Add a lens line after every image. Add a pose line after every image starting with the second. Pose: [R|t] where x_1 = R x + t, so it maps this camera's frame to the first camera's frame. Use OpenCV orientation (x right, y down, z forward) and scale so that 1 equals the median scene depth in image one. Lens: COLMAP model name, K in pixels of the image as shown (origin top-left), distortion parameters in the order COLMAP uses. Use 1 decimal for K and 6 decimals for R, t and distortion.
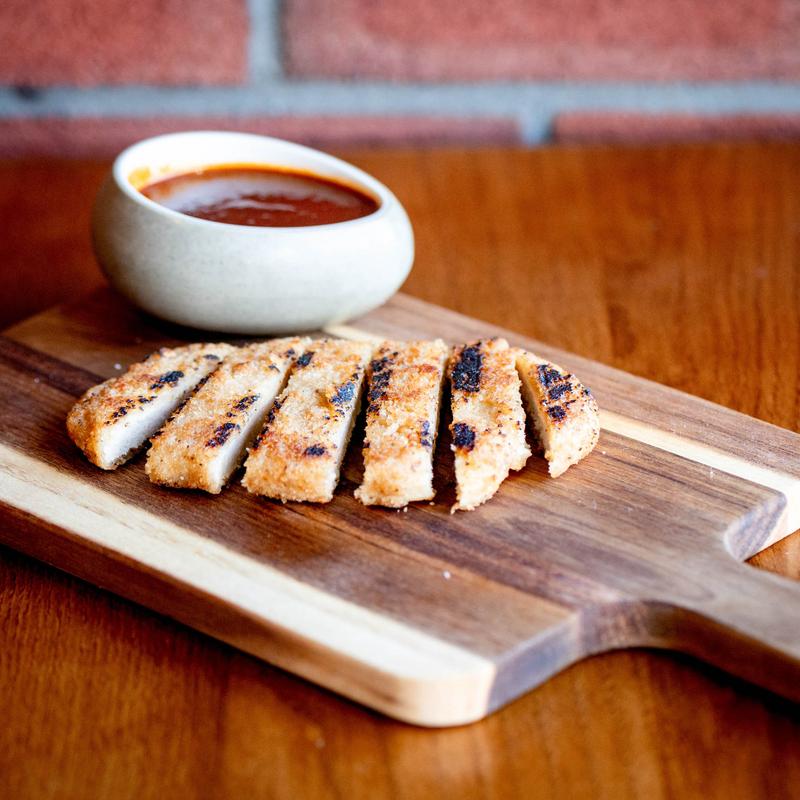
lens RADIAL K [[3967.0, 0, 400.0], [0, 3967.0, 400.0], [0, 0, 1]] dist [0.096315, -9.044998]
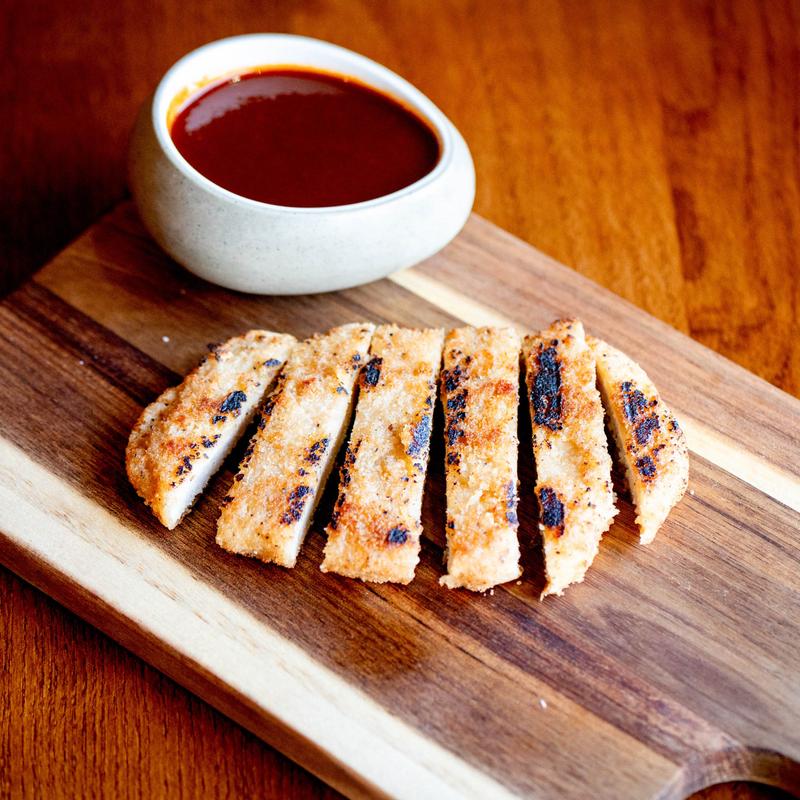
lens RADIAL K [[3967.0, 0, 400.0], [0, 3967.0, 400.0], [0, 0, 1]] dist [0.096315, -9.044998]
pose [[0.998550, -0.018513, 0.050547, -0.067122], [-0.002139, 0.924611, 0.380908, -0.373253], [-0.053788, -0.380463, 0.923230, 0.131359]]
